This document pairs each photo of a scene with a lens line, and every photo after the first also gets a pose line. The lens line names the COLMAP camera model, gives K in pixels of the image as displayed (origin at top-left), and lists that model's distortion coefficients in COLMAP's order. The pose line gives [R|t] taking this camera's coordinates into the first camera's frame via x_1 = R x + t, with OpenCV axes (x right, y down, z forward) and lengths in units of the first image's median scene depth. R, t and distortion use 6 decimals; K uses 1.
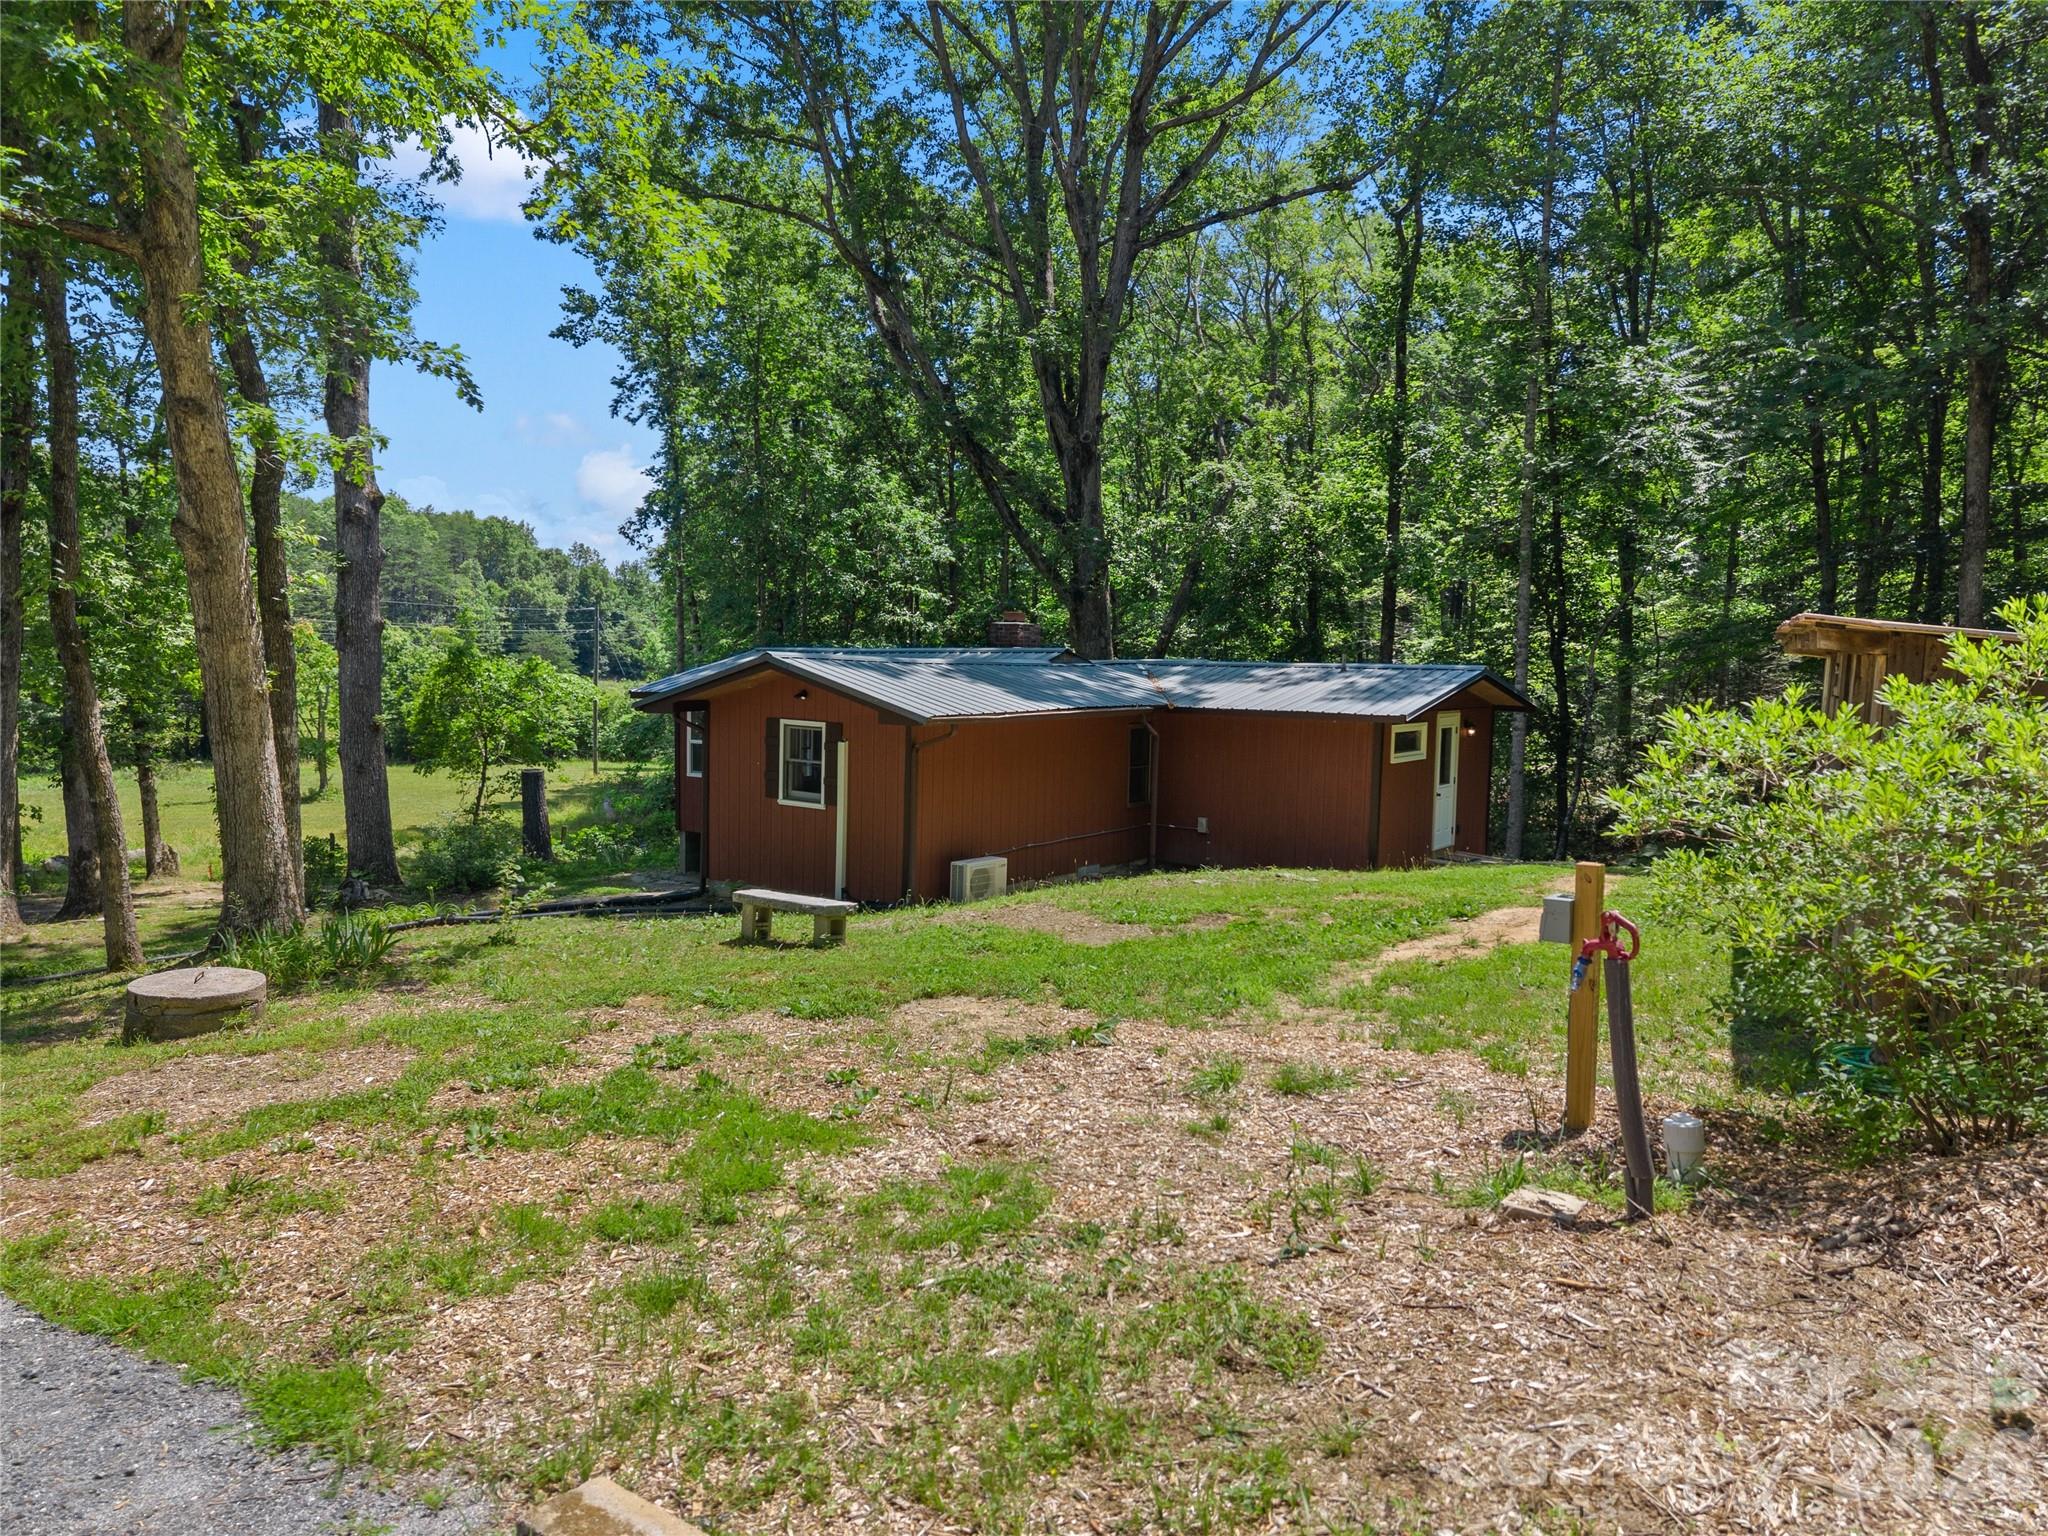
lens RADIAL K [[1480.8, 0, 1039.7], [0, 1480.8, 776.1], [0, 0, 1]] dist [0.014228, -0.016740]
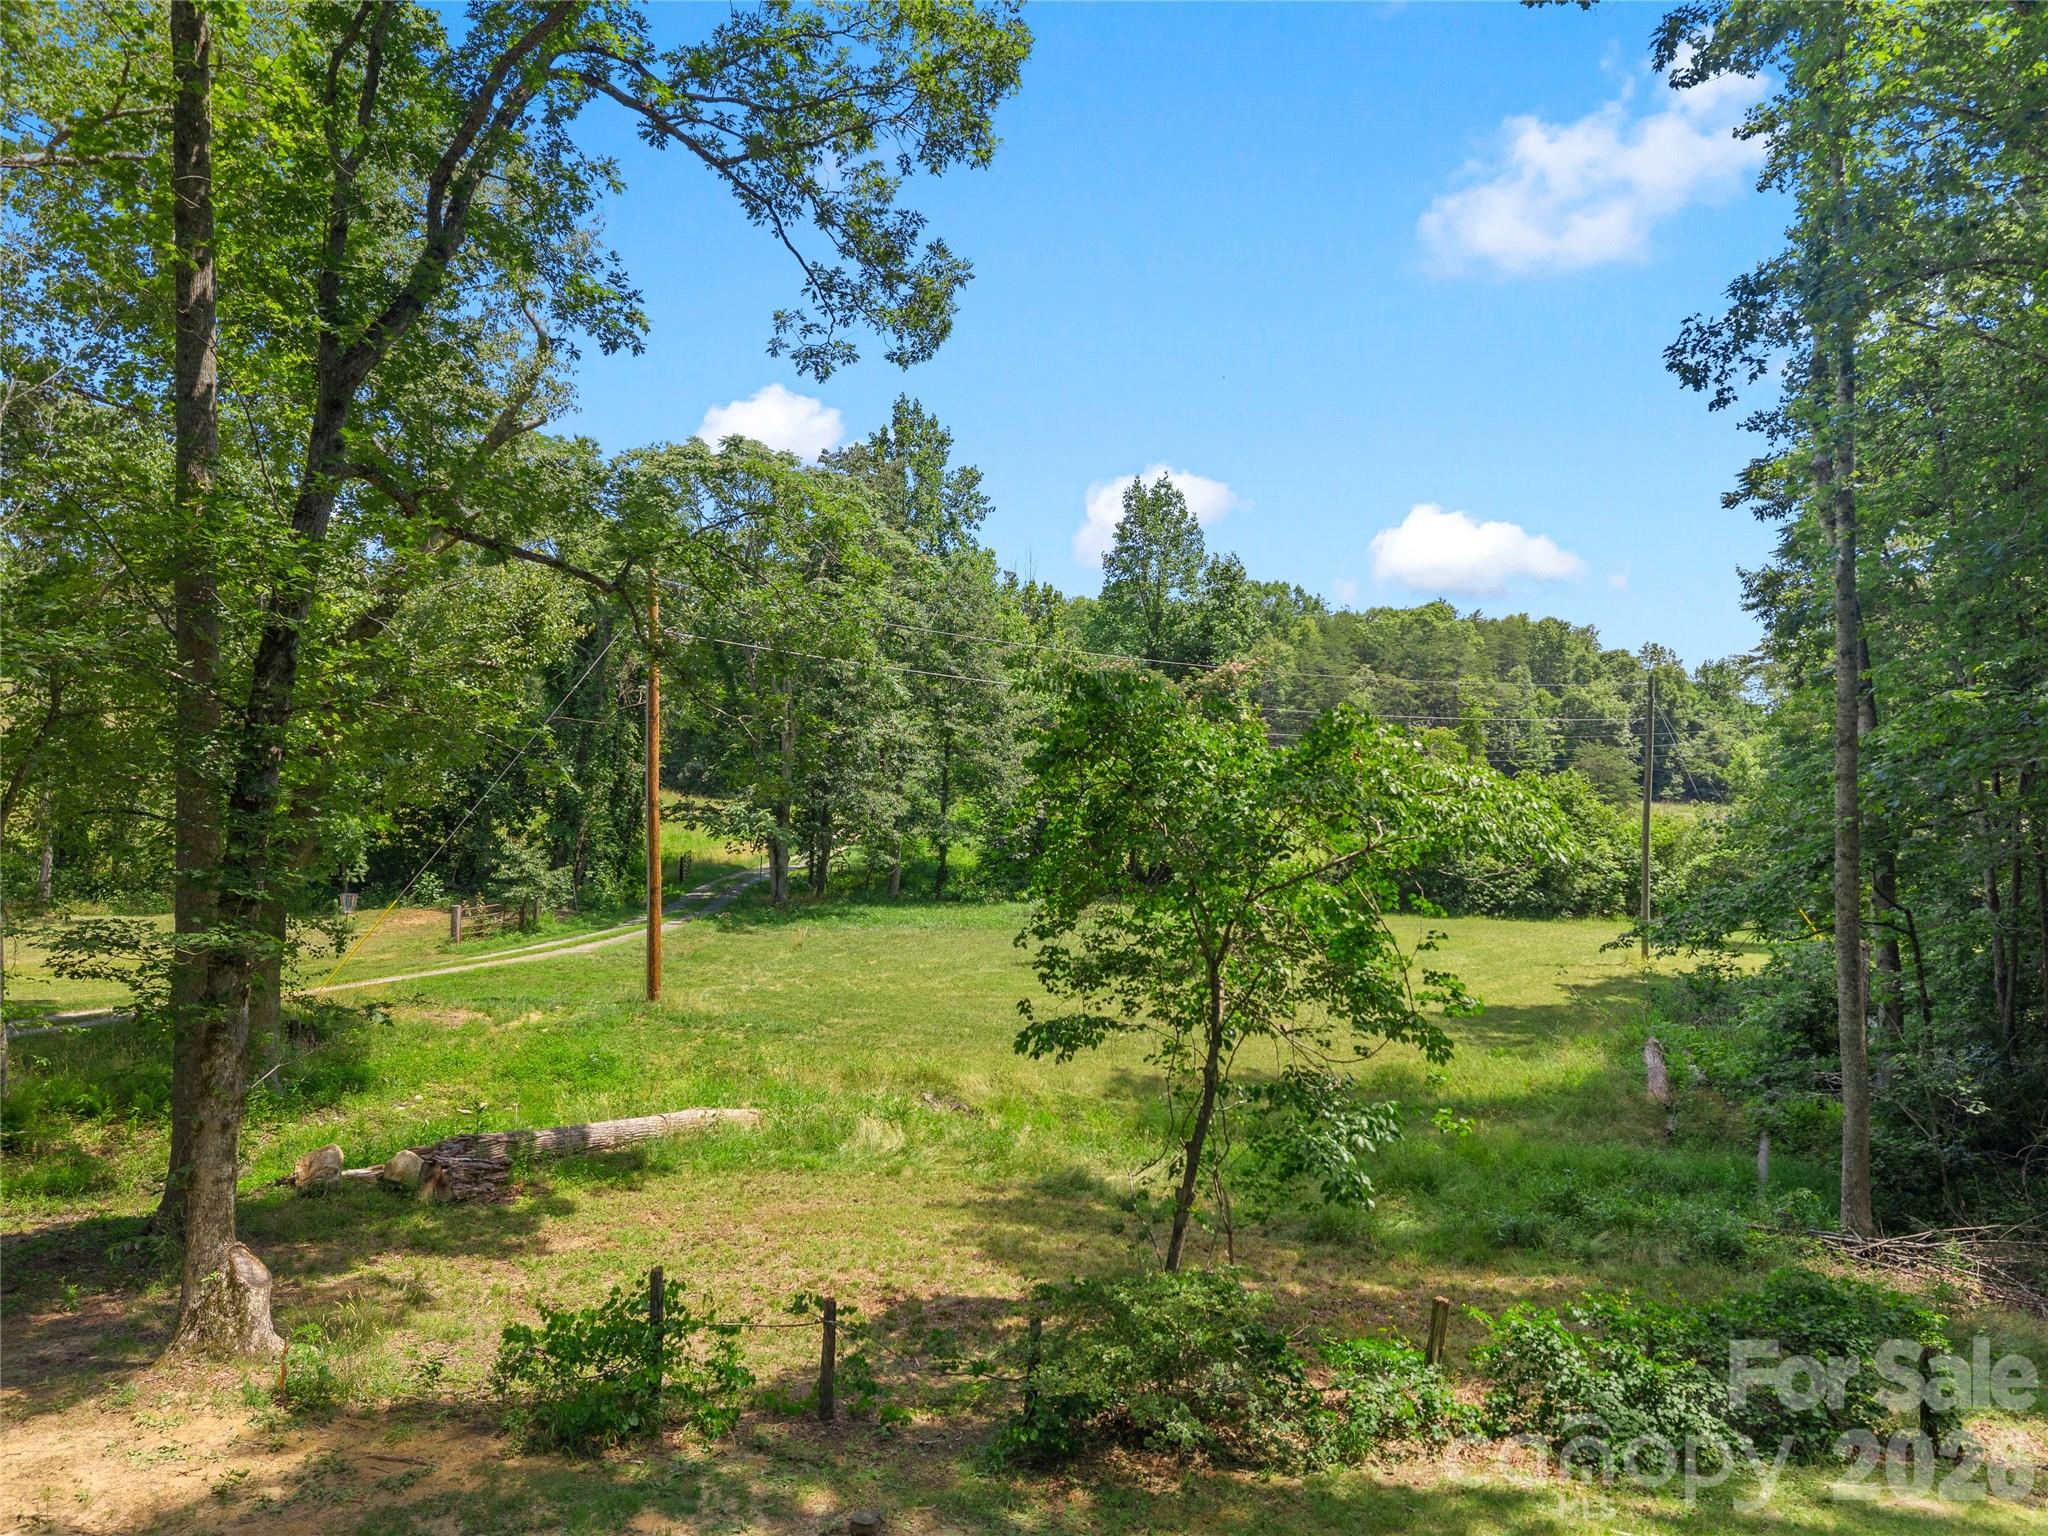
lens RADIAL K [[1480.8, 0, 1013.4], [0, 1480.8, 769.3], [0, 0, 1]] dist [0.014228, -0.016740]
pose [[0.758822, -0.006756, -0.651264, -0.307549], [-0.050266, 0.996356, -0.068903, -0.072053], [0.649356, 0.085021, 0.755717, 1.137899]]
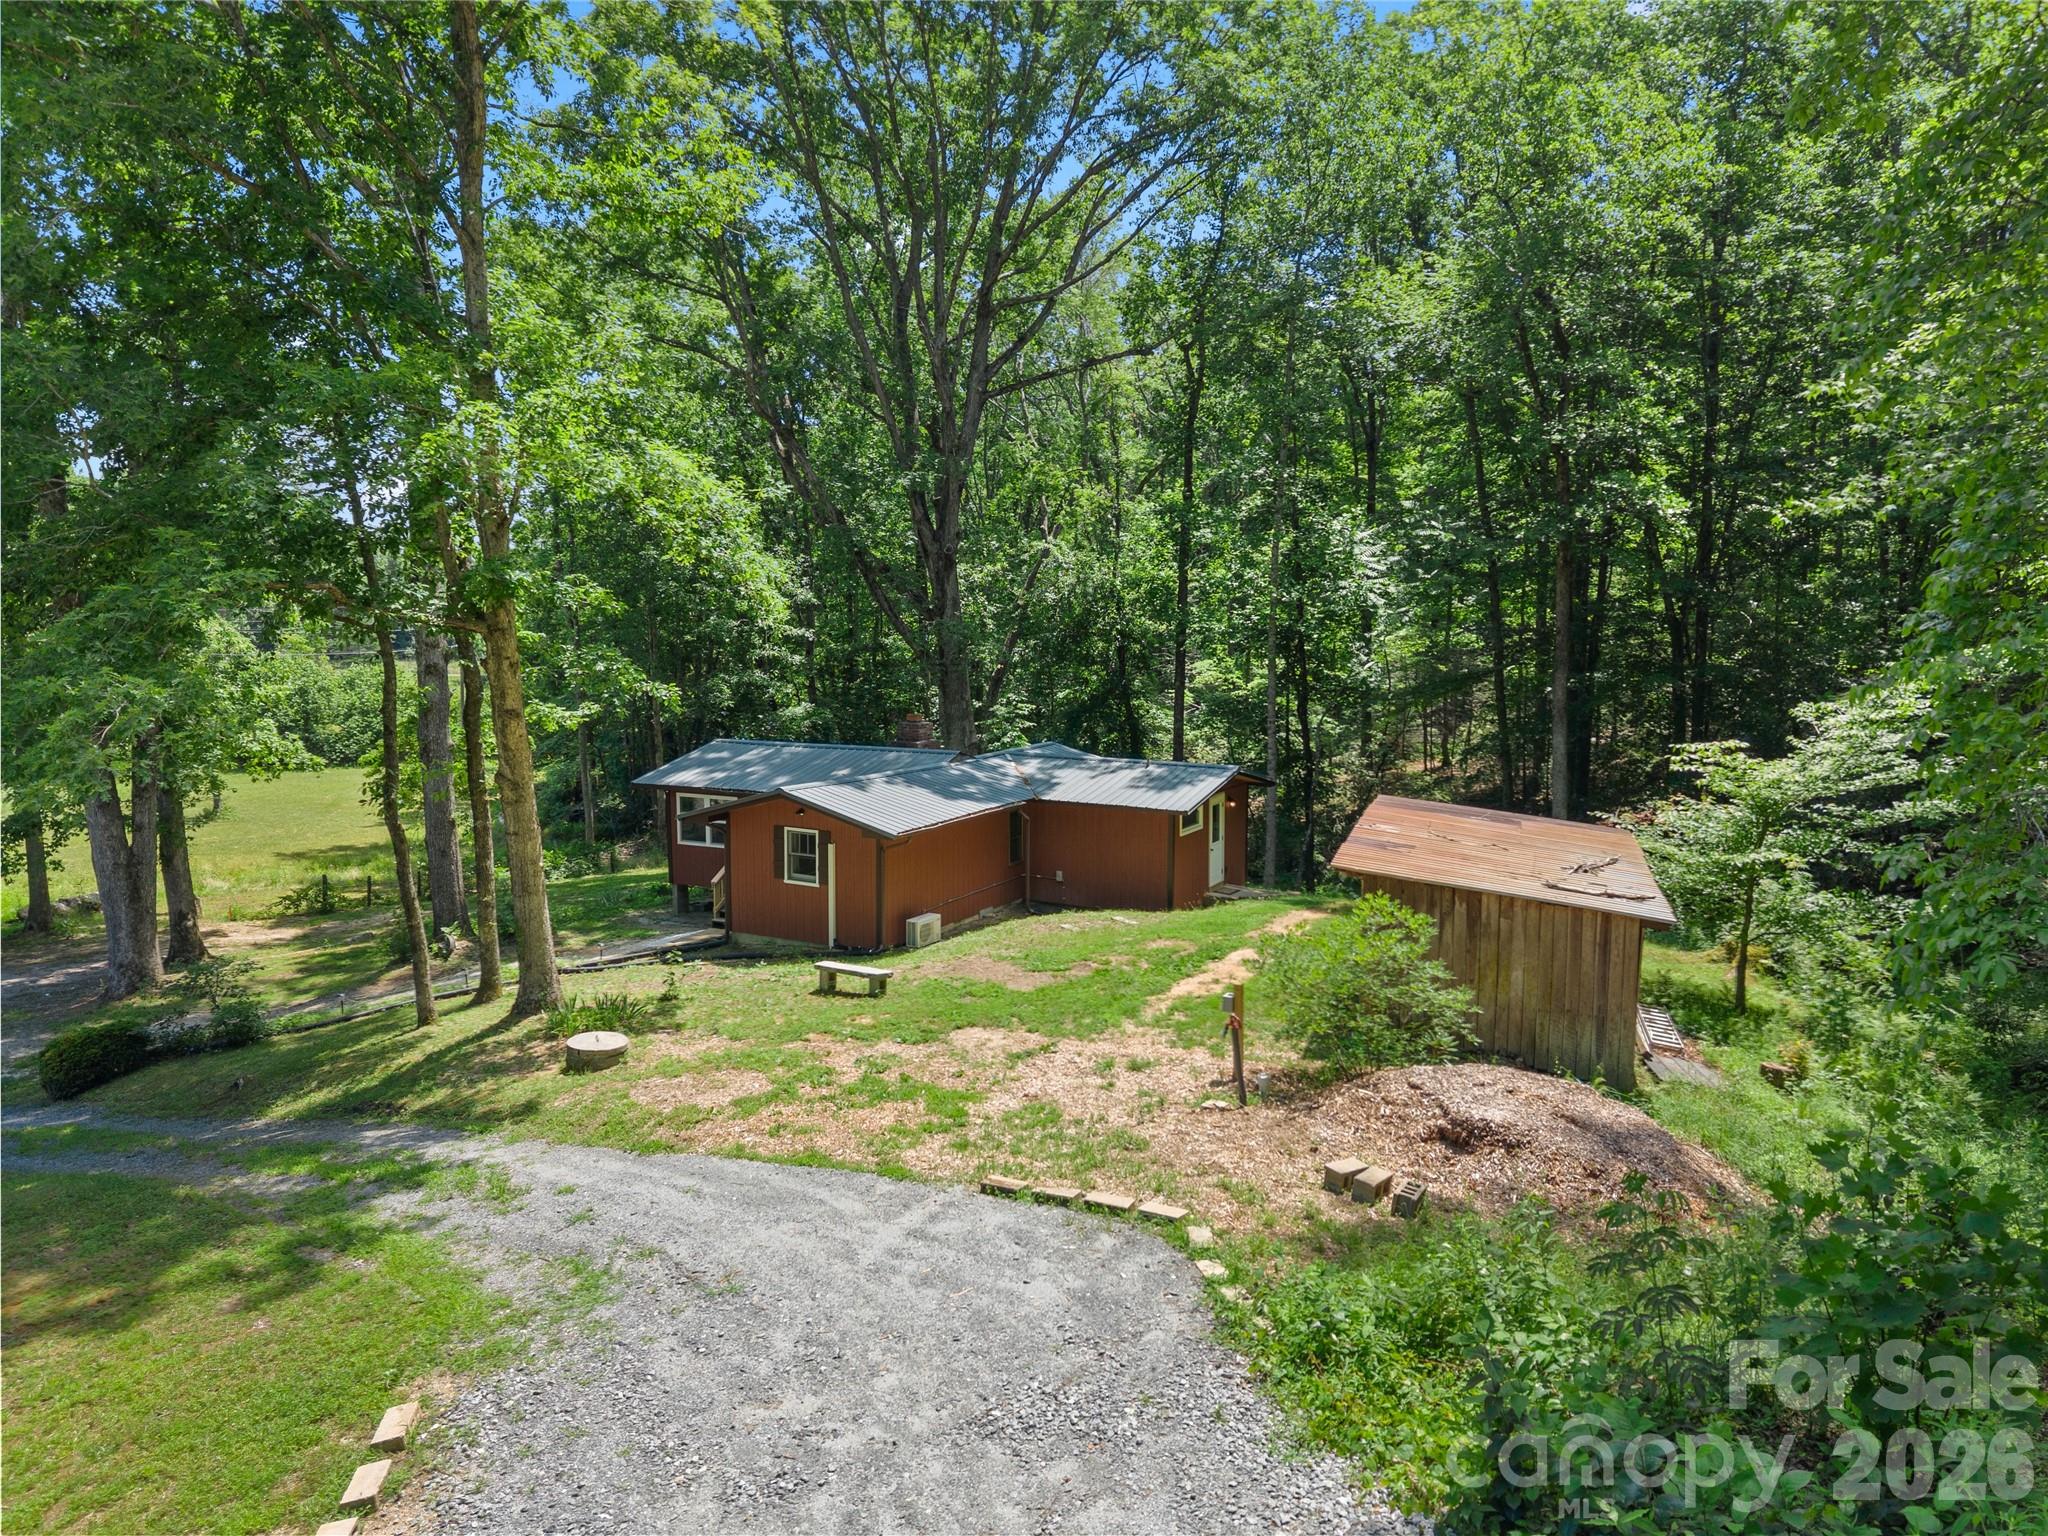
lens RADIAL K [[1480.8, 0, 1094.0], [0, 1480.8, 768.2], [0, 0, 1]] dist [0.014228, -0.016740]
pose [[0.986016, -0.021525, 0.165257, -0.098188], [0.016525, 0.999365, 0.031570, -0.122746], [-0.165831, -0.028398, 0.985745, -0.472677]]
